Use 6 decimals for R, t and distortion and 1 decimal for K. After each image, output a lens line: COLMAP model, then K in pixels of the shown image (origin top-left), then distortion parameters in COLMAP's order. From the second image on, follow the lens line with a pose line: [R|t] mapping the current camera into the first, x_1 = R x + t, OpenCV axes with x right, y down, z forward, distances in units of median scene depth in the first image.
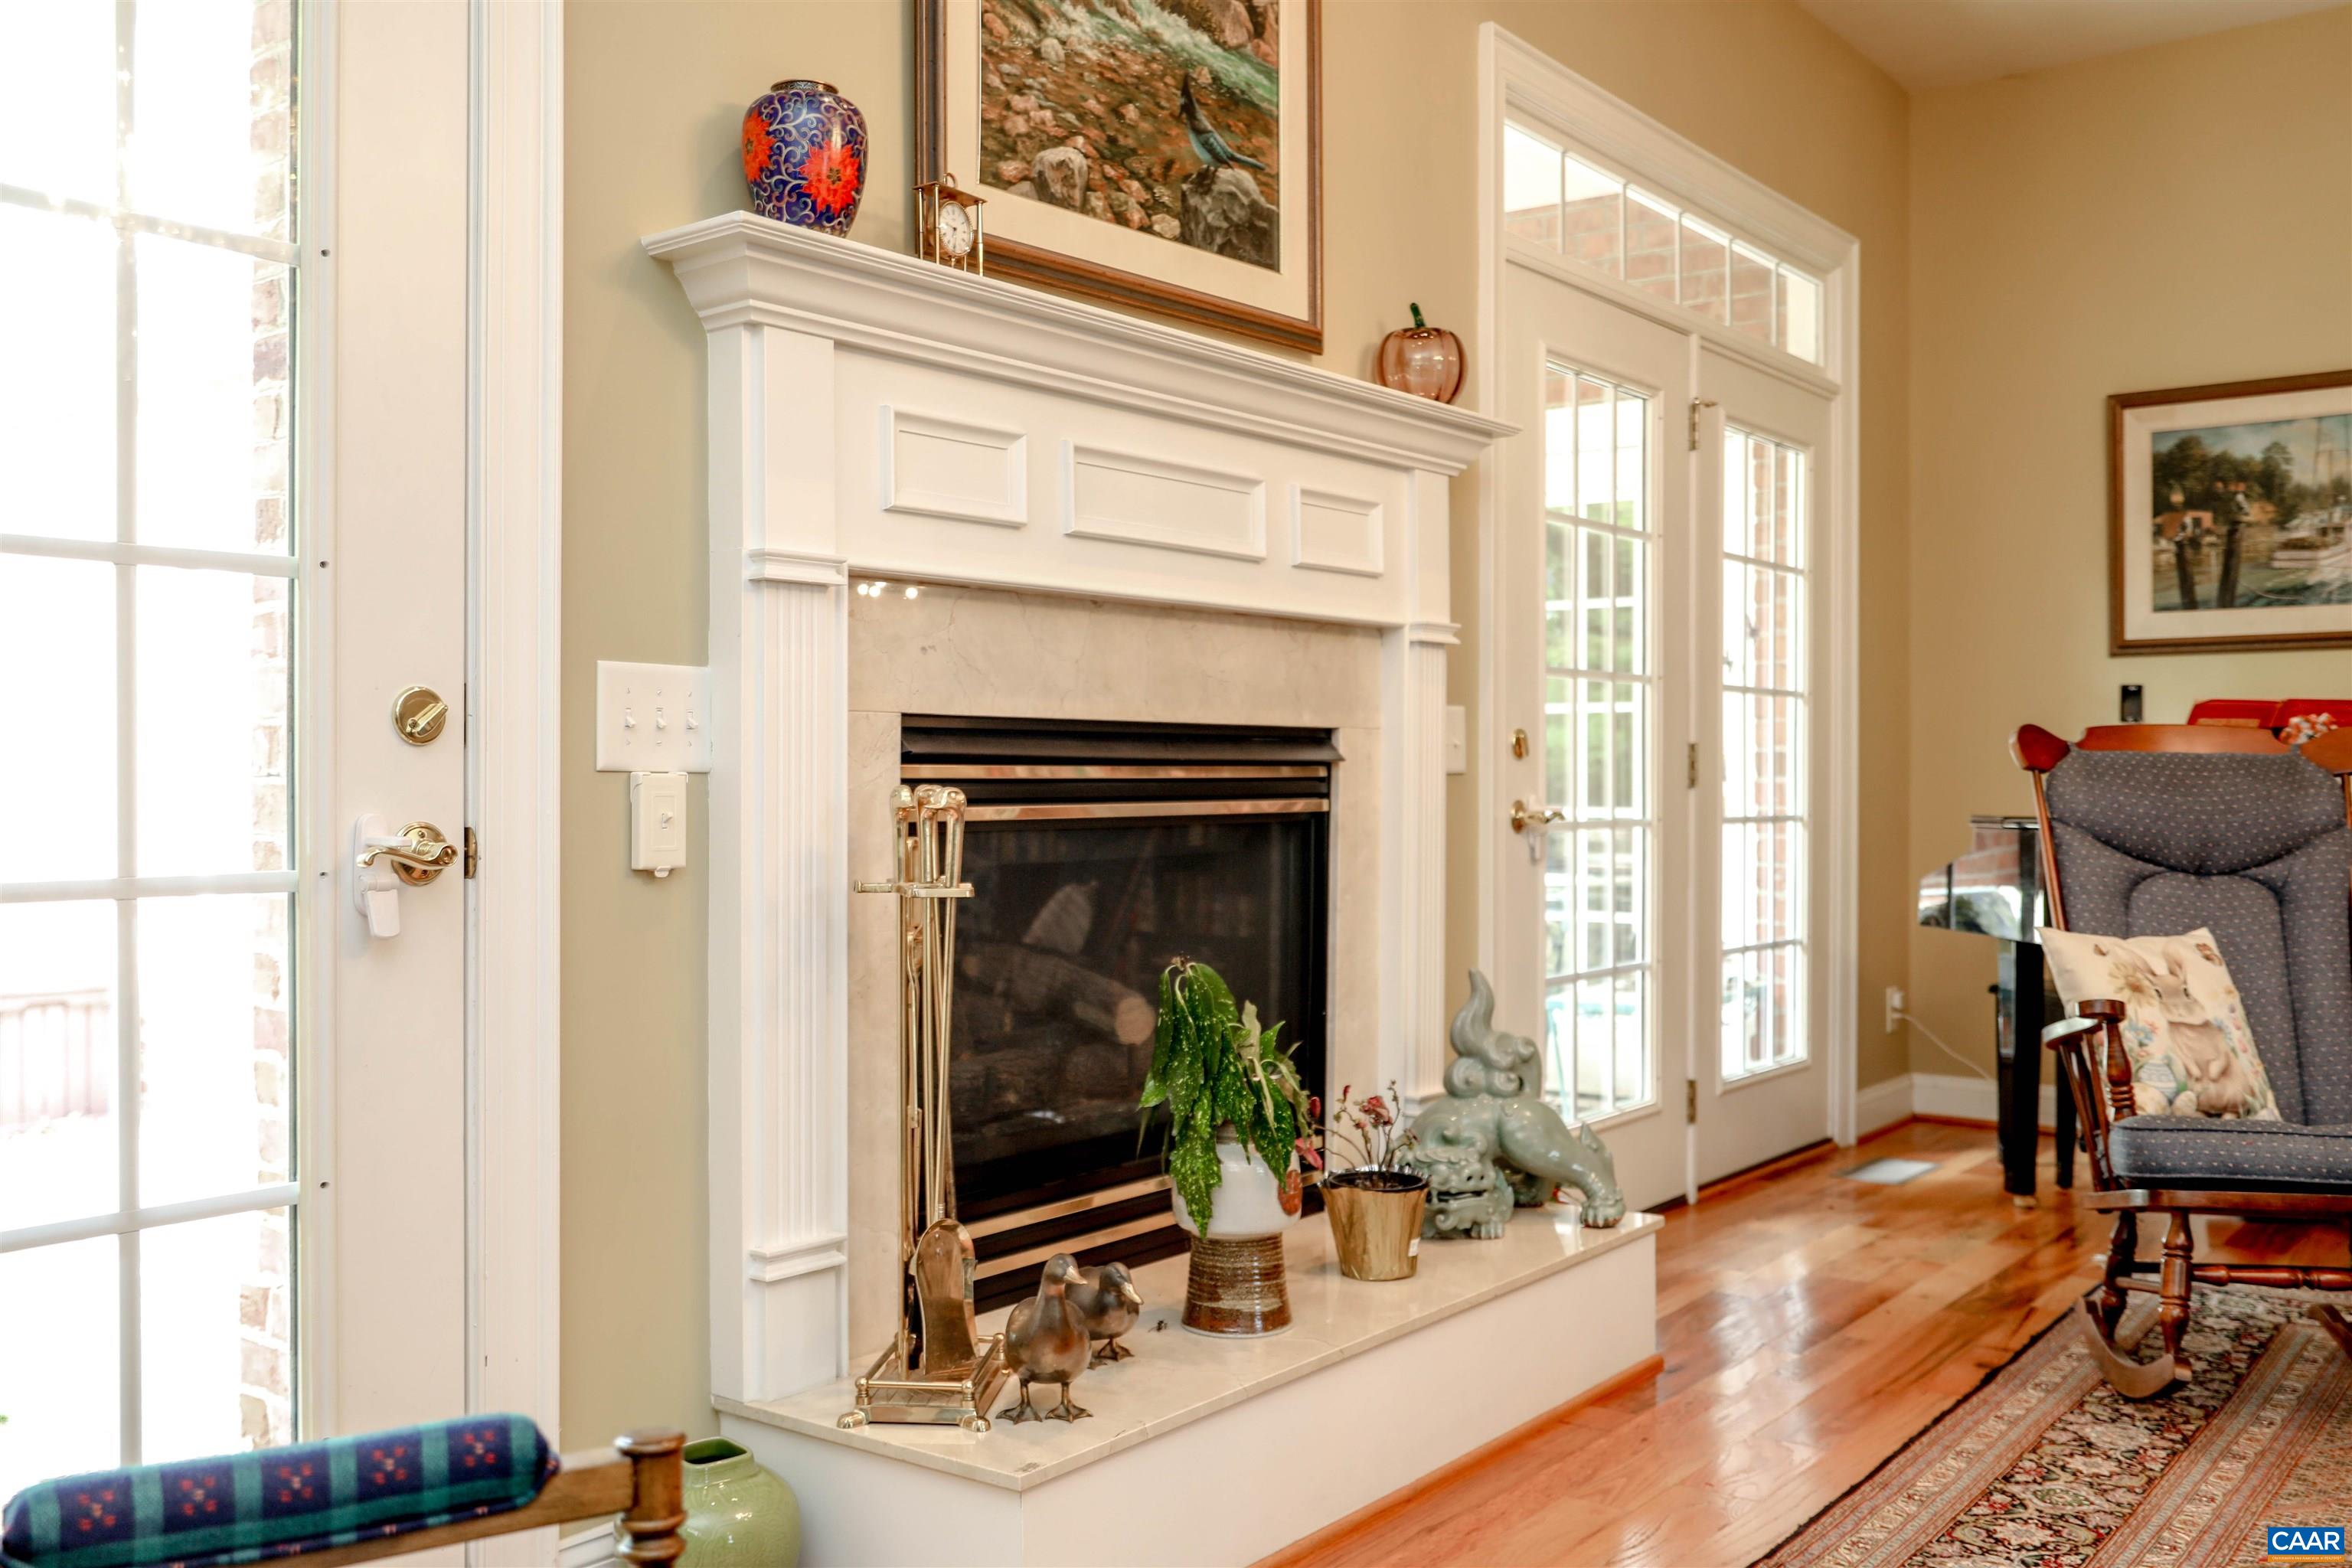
lens RADIAL K [[2081.3, 0, 1176.2], [0, 2081.3, 782.3], [0, 0, 1]] dist [0.008414, 0.001310]
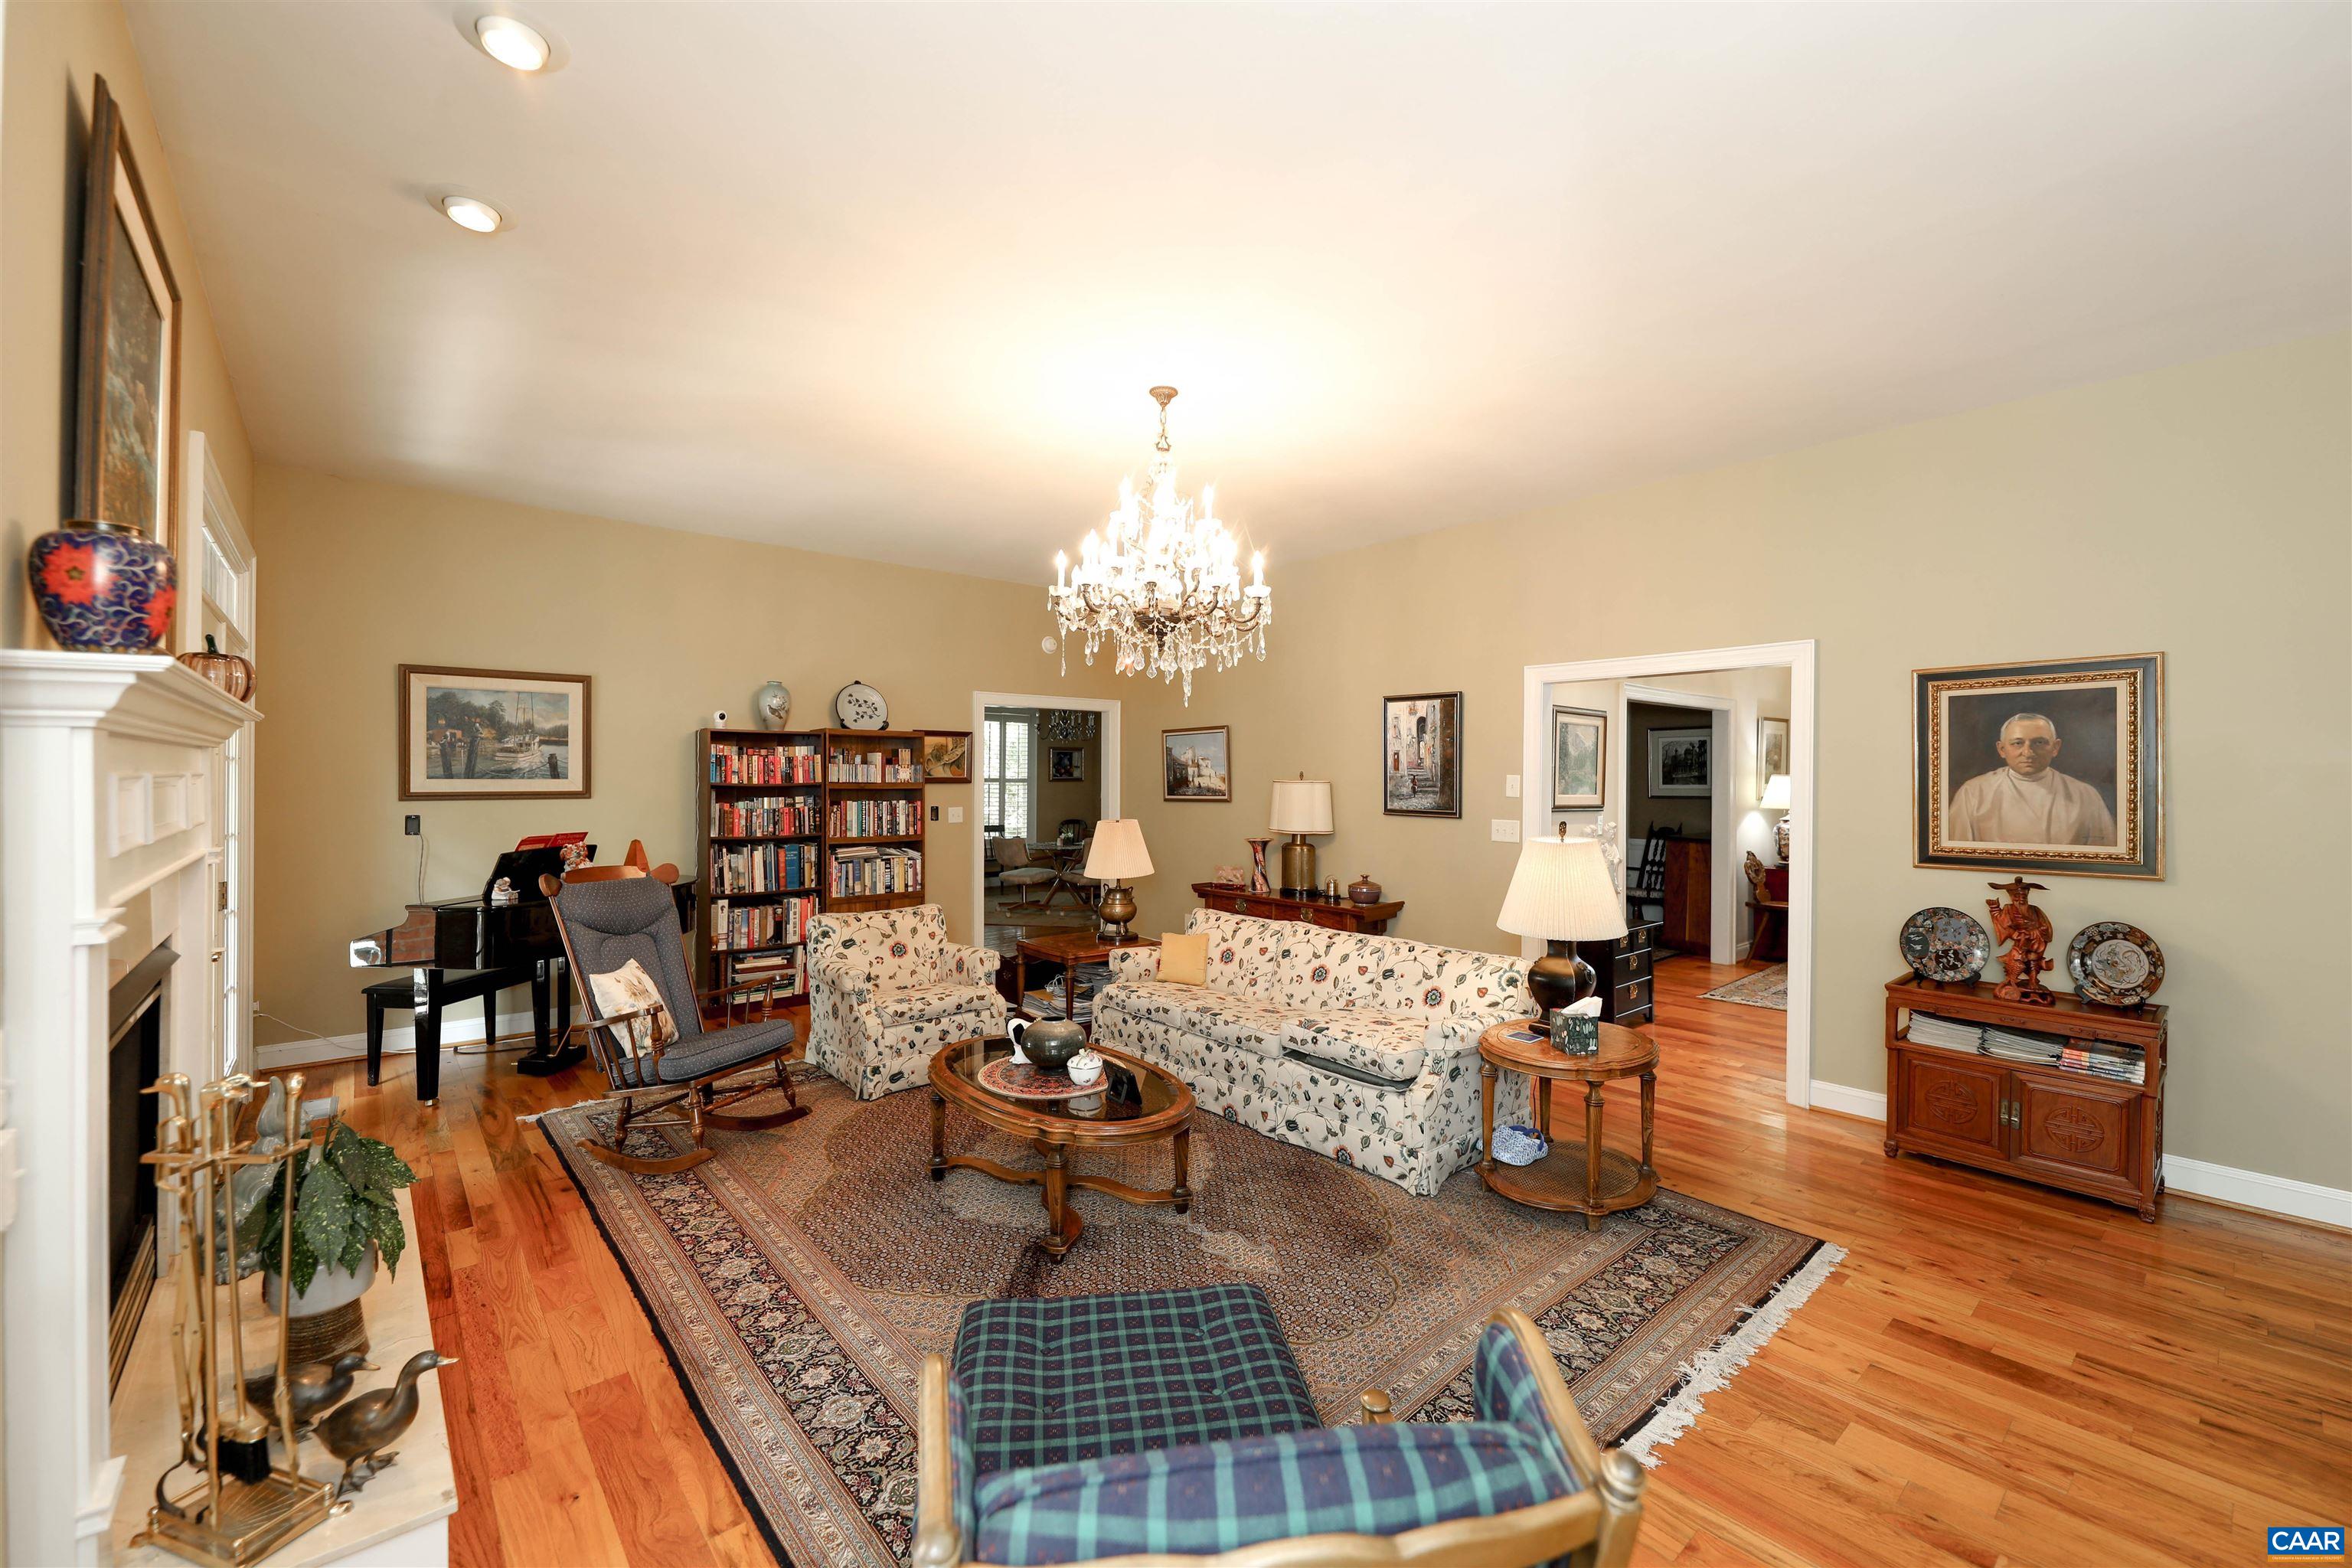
lens RADIAL K [[951.6, 0, 1177.0], [0, 951.6, 775.6], [0, 0, 1]] dist [0.000821, 0.000015]
pose [[0.200534, -0.002579, 0.979683, -0.273646], [0.000872, 0.999997, 0.002454, -0.088640], [-0.979686, 0.000362, 0.200536, 0.135167]]
